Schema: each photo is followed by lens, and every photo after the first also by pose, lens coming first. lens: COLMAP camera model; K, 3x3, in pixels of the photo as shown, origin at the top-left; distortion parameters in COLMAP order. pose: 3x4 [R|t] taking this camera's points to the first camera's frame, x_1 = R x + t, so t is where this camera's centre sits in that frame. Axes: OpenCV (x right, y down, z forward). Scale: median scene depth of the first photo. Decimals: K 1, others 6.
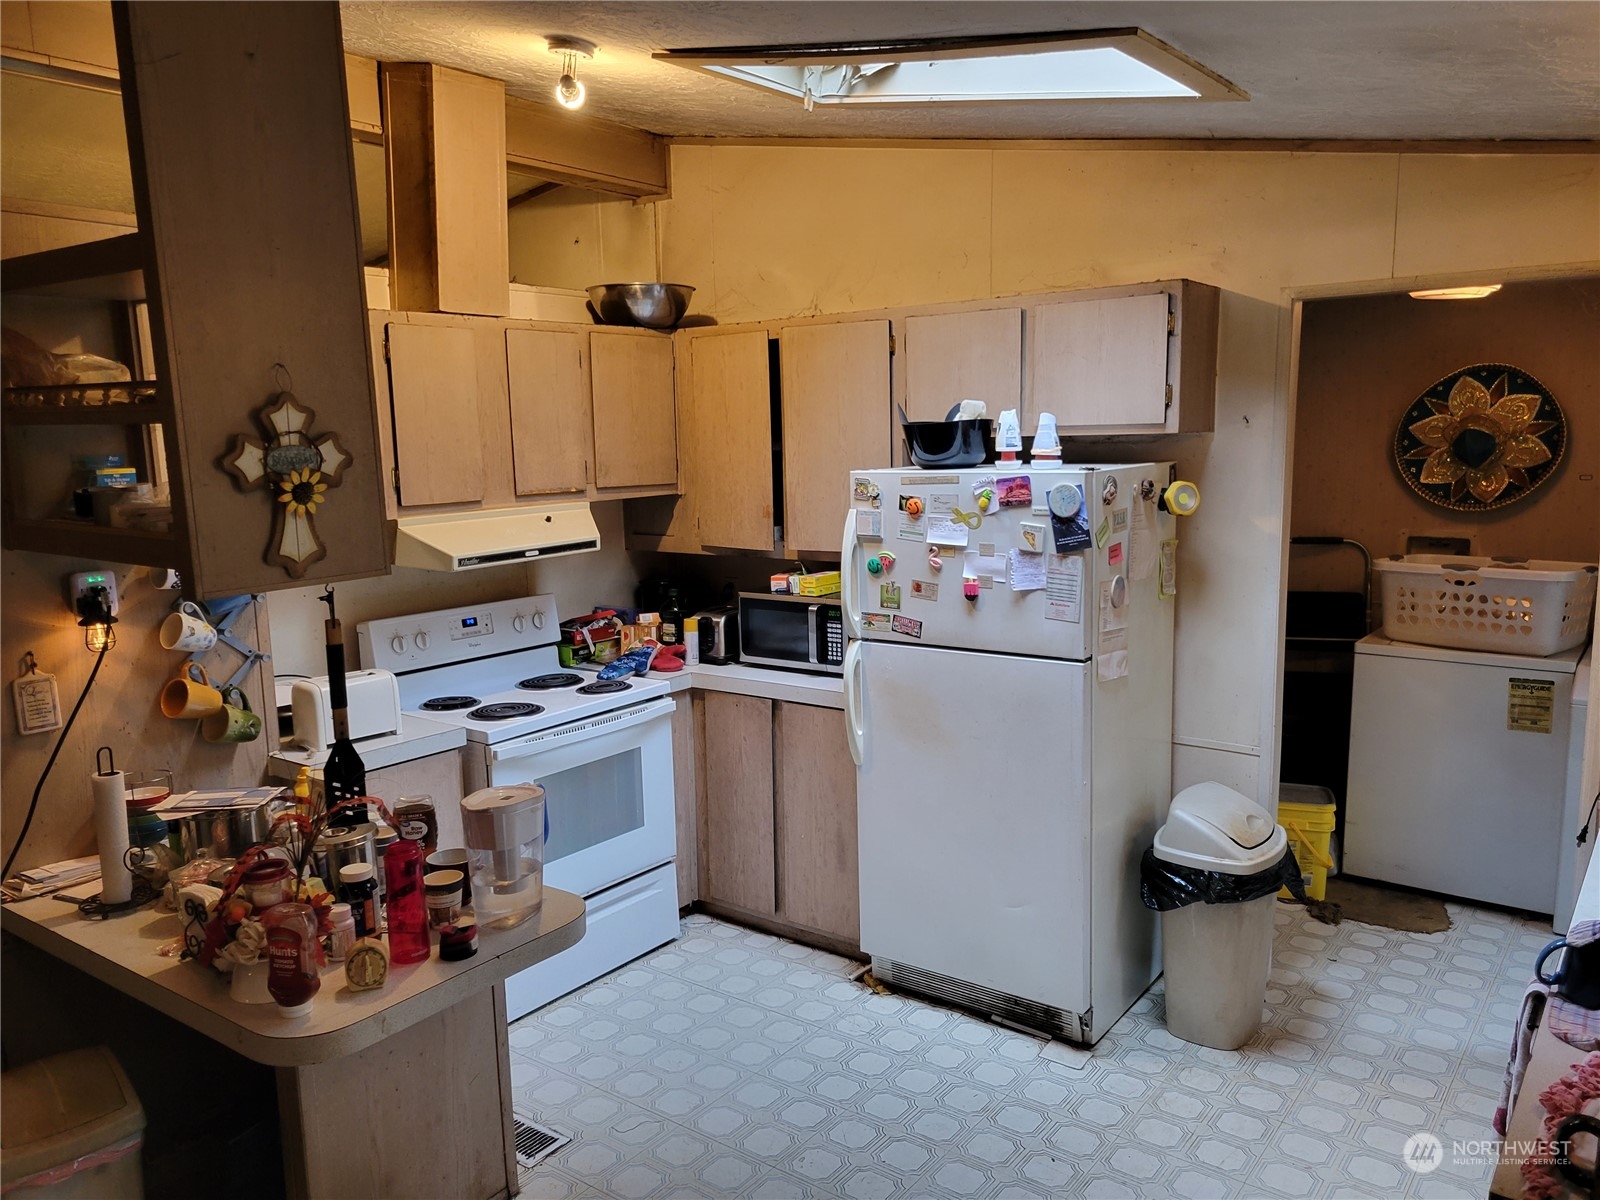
lens RADIAL K [[1209.0, 0, 803.9], [0, 1209.0, 608.6], [0, 0, 1]] dist [0.050258, 0.000661]
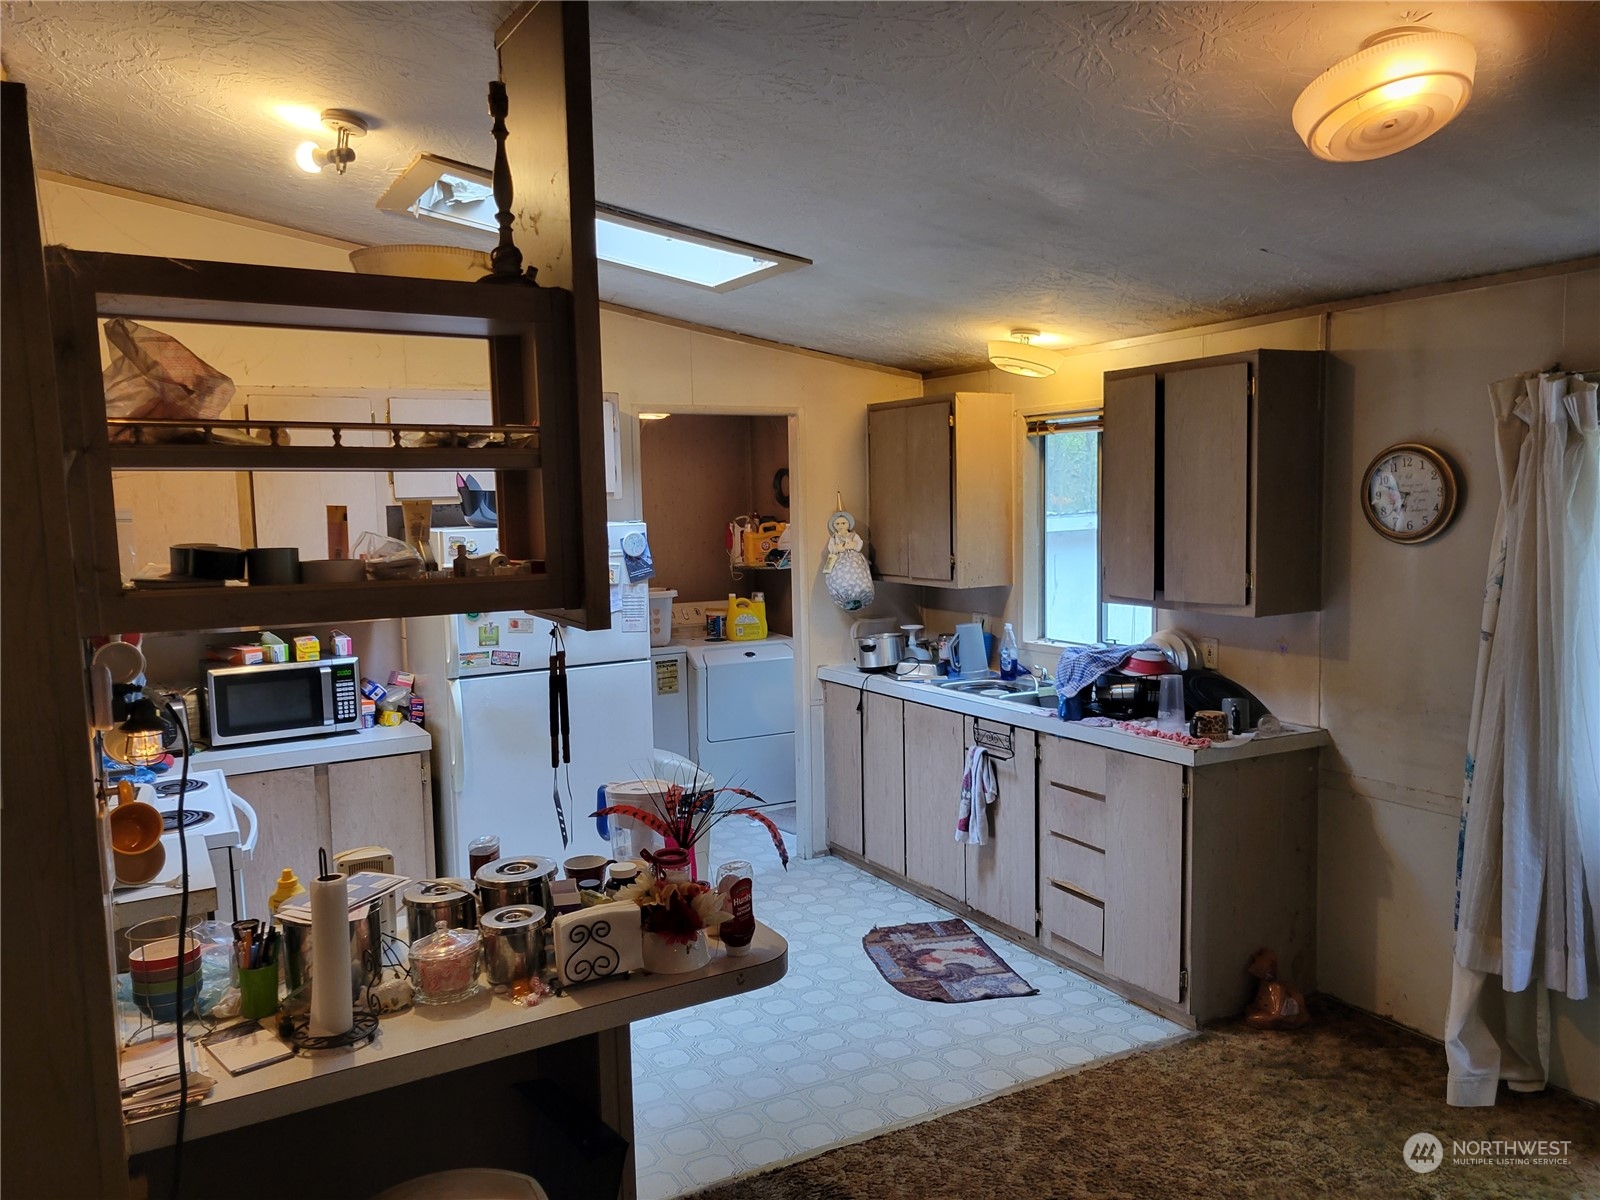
lens RADIAL K [[1209.0, 0, 799.8], [0, 1209.0, 598.1], [0, 0, 1]] dist [0.050258, 0.000661]
pose [[0.401215, -0.069588, 0.913337, -0.869069], [0.150722, 0.988534, 0.009107, -0.010969], [-0.903498, 0.134006, 0.407103, 0.243248]]
